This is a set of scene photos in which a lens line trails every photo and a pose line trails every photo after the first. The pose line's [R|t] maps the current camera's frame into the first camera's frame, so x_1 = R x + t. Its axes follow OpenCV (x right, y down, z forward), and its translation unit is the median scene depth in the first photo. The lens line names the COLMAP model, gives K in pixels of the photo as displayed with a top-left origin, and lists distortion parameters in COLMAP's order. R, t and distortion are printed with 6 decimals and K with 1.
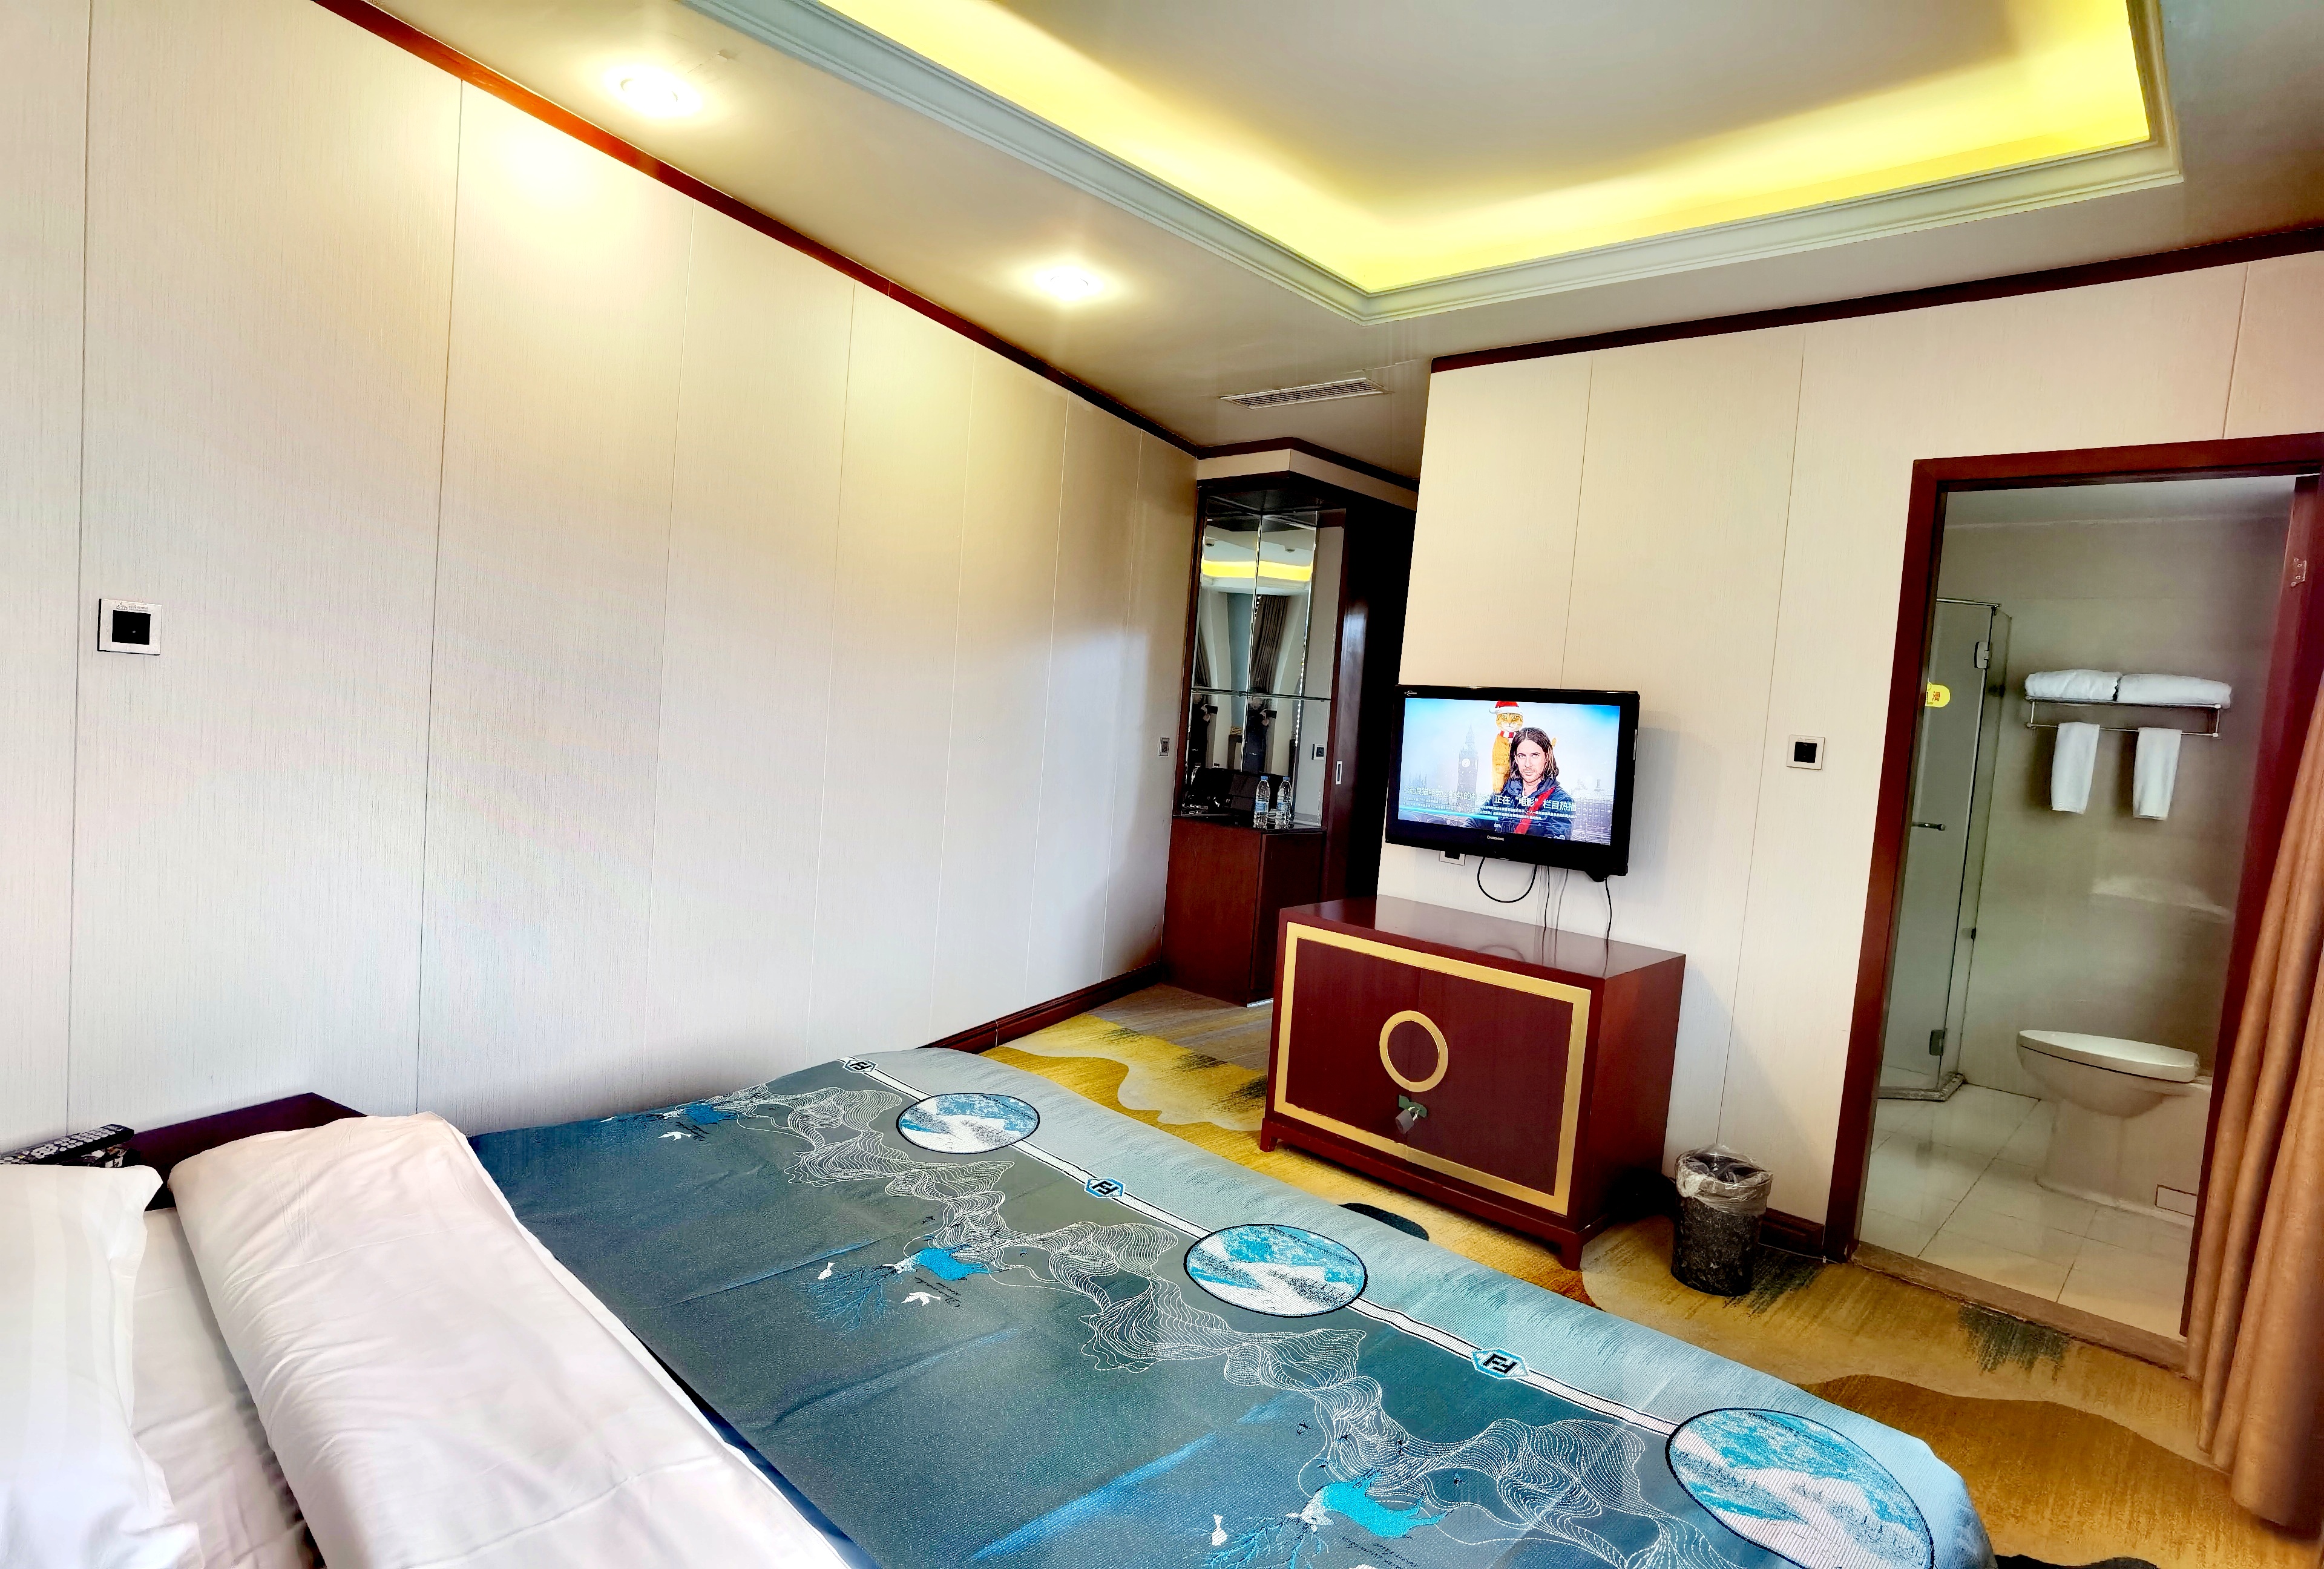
lens RADIAL K [[1226.6, 0, 1162.0], [0, 1226.6, 784.5], [0, 0, 1]] dist [-0.031309, 0.000385]
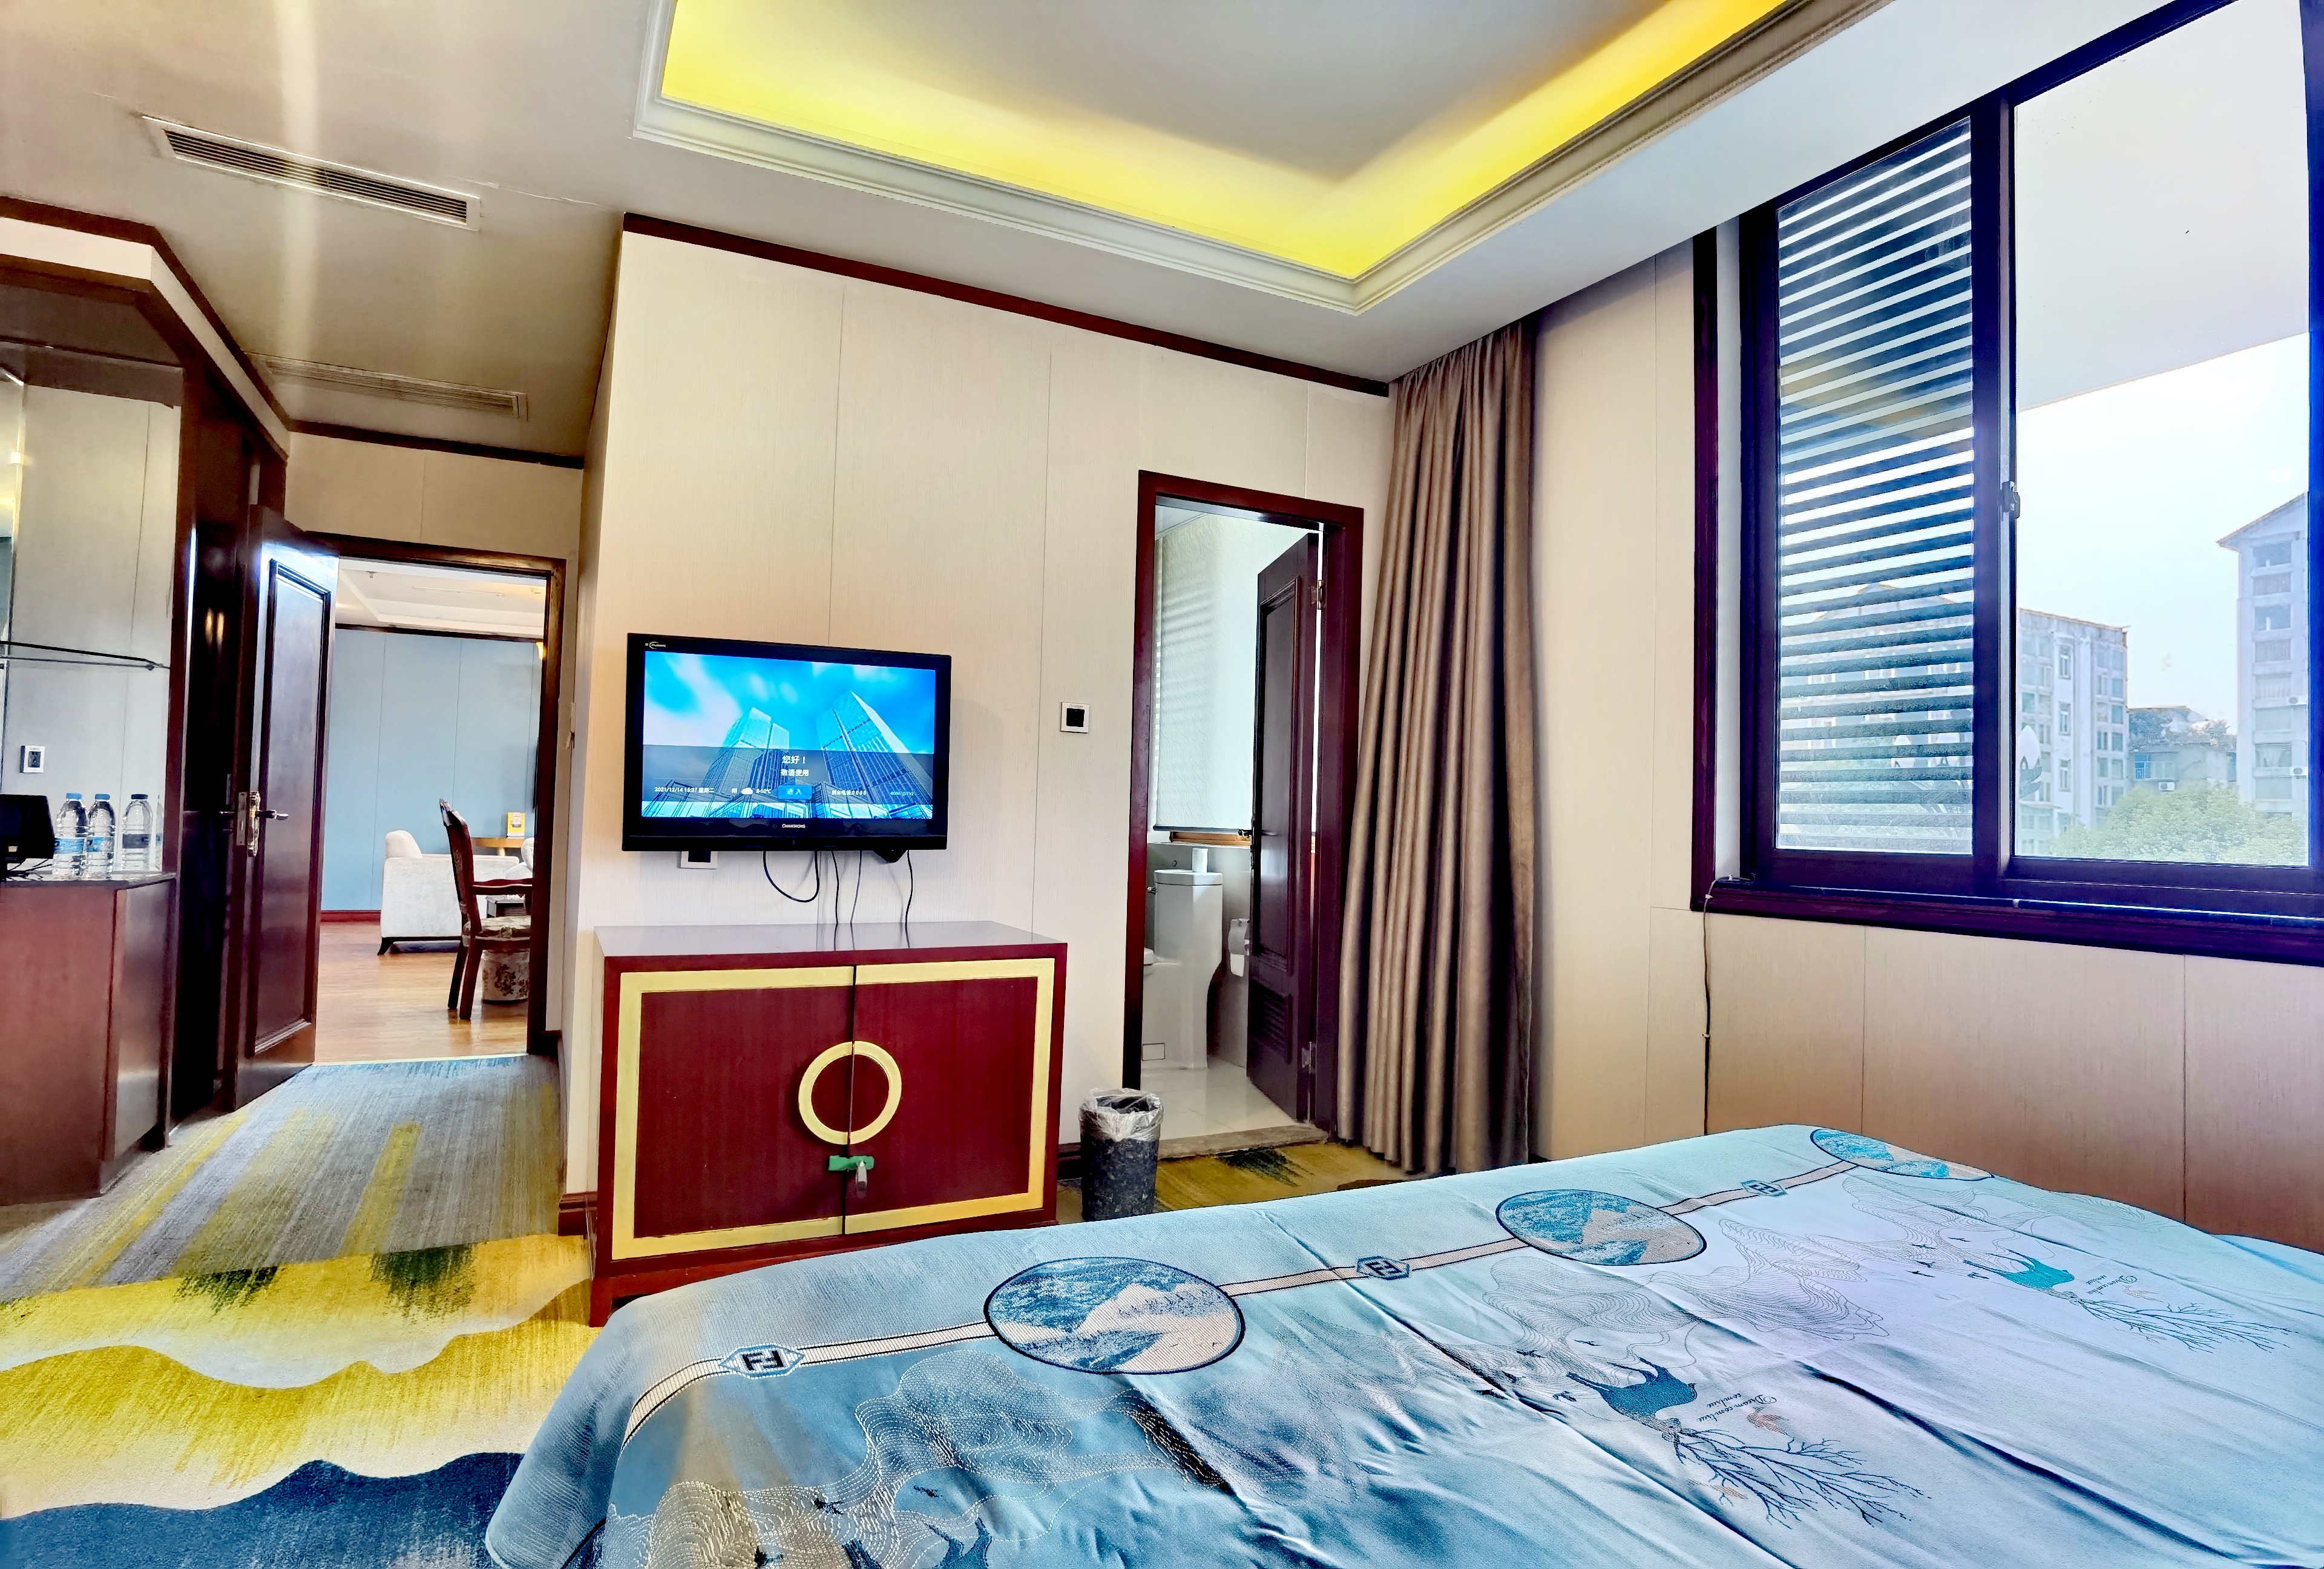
lens RADIAL K [[1198.3, 0, 1162.0], [0, 1198.3, 784.5], [0, 0, 1]] dist [-0.000750, 0.000759]
pose [[0.353412, -0.040564, 0.934588, -0.431102], [0.066193, 0.997640, 0.018269, 0.018329], [-0.933123, 0.055406, 0.355263, 0.513779]]
